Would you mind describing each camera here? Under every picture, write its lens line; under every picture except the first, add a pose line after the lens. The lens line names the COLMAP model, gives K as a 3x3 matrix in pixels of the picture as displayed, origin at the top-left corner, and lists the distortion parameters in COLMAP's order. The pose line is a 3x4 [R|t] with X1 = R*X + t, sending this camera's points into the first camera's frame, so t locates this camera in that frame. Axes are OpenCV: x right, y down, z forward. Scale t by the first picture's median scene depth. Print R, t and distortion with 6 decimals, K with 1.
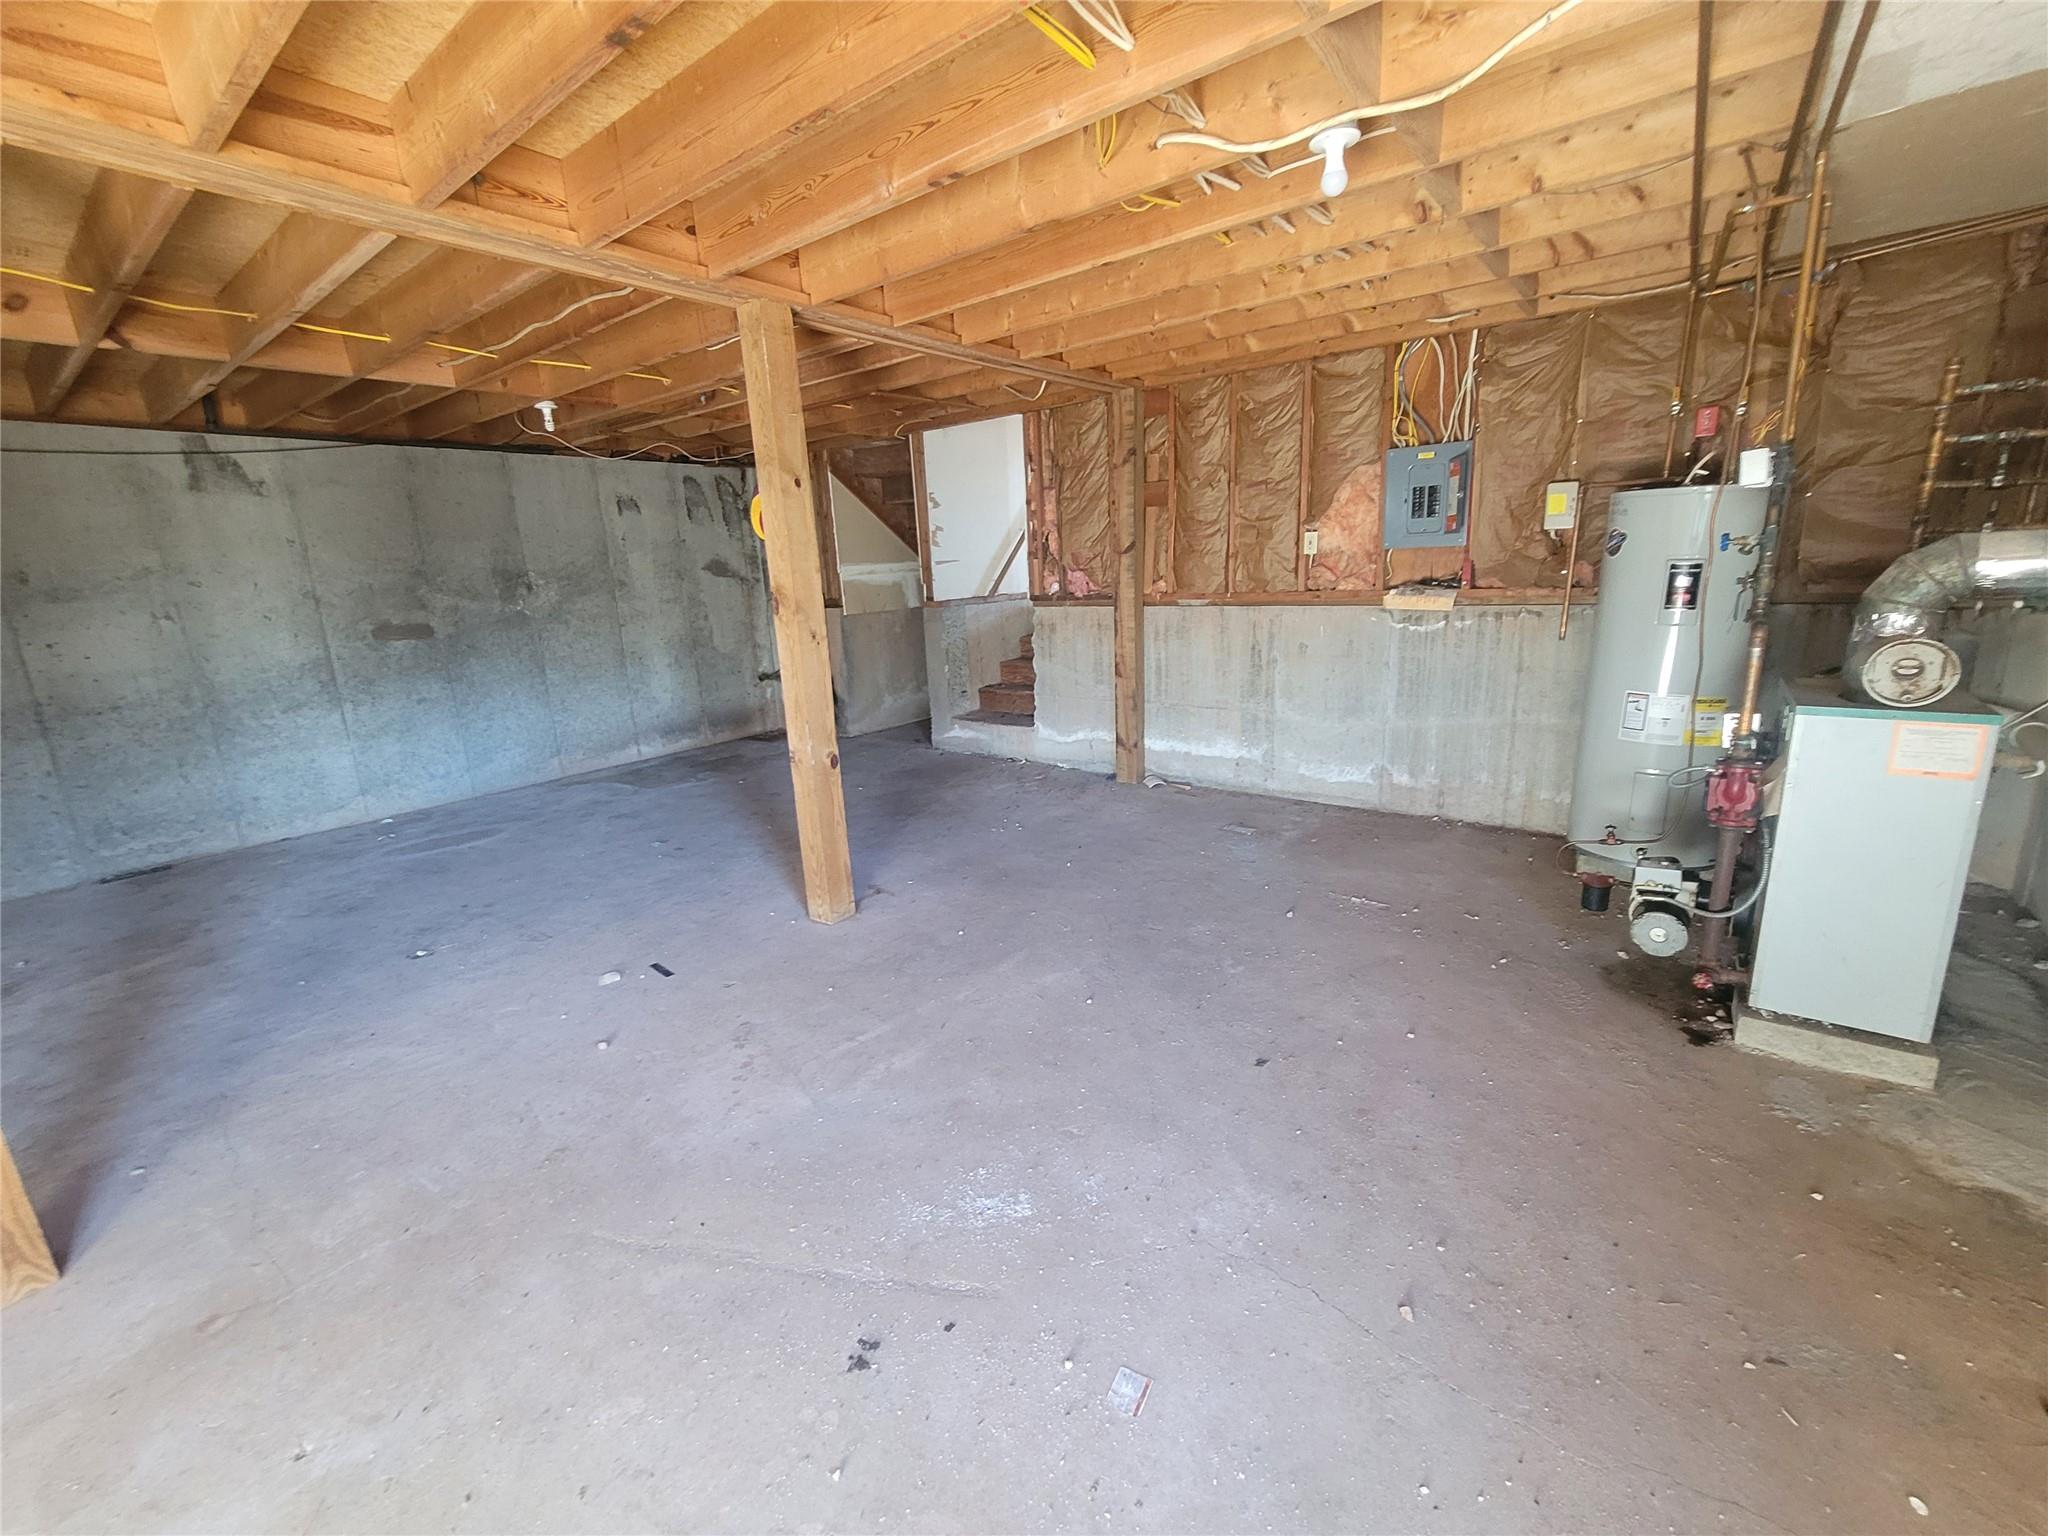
lens RADIAL K [[839.3, 0, 1024.0], [0, 839.3, 762.0], [0, 0, 1]] dist [0.001124, 0.000119]
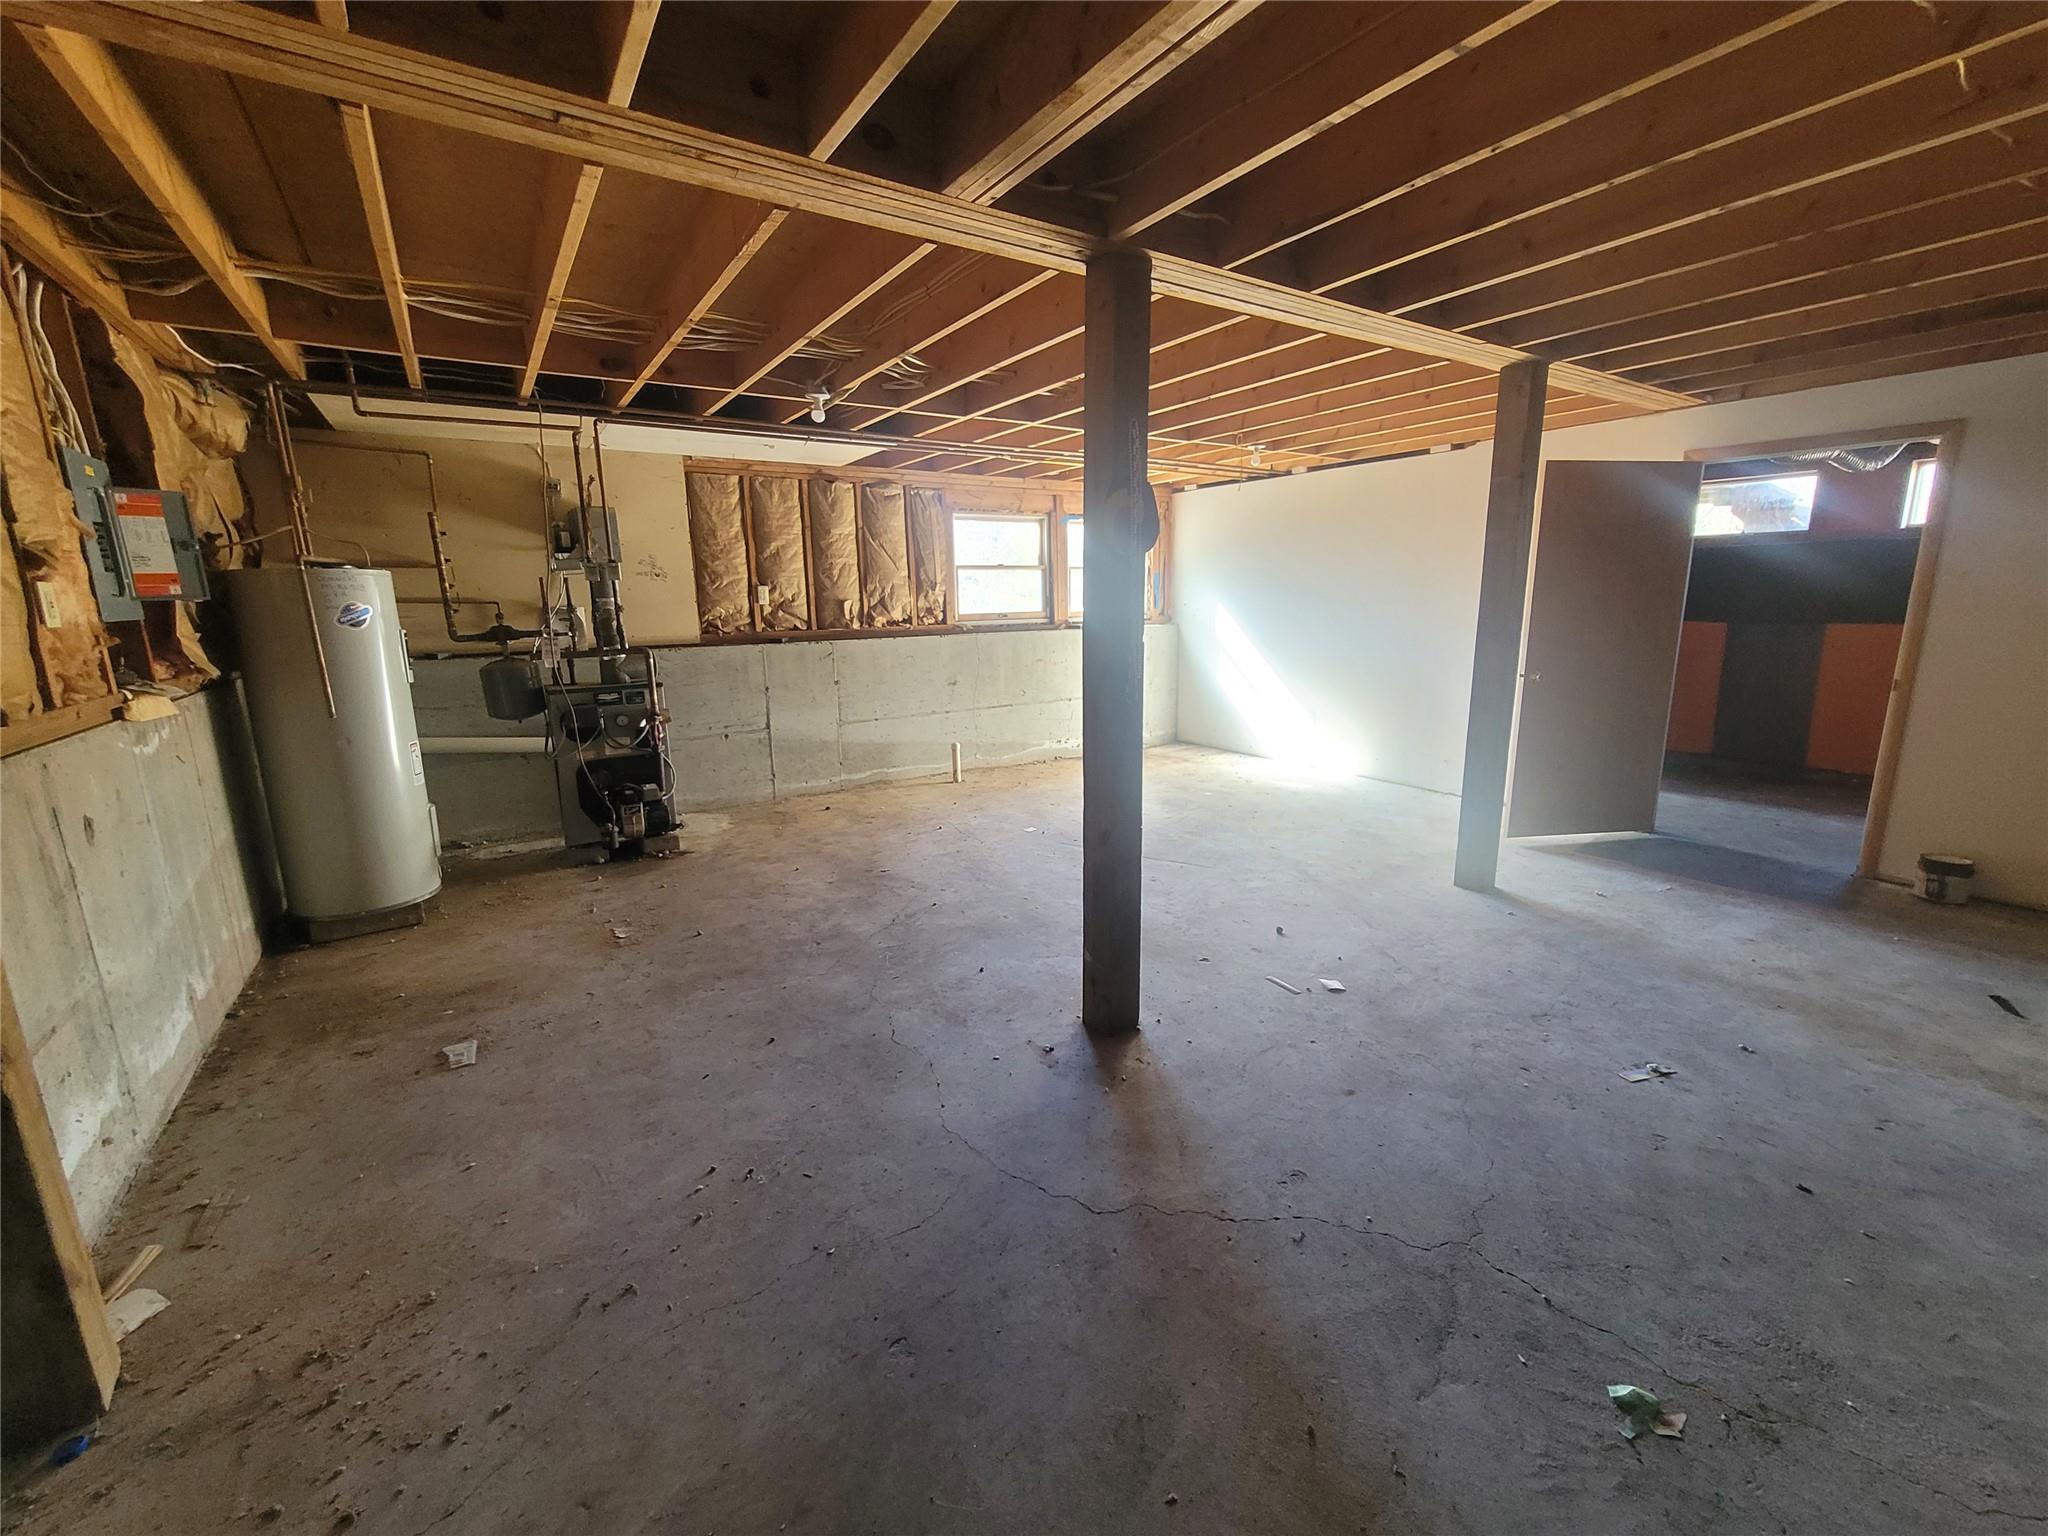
lens RADIAL K [[839.3, 0, 1027.6], [0, 839.3, 768.7], [0, 0, 1]] dist [0.001124, 0.000119]
pose [[-0.942978, -0.006583, 0.332791, -0.340784], [0.137745, 0.902460, 0.408158, -0.303979], [-0.303017, 0.430724, -0.850093, 1.305827]]
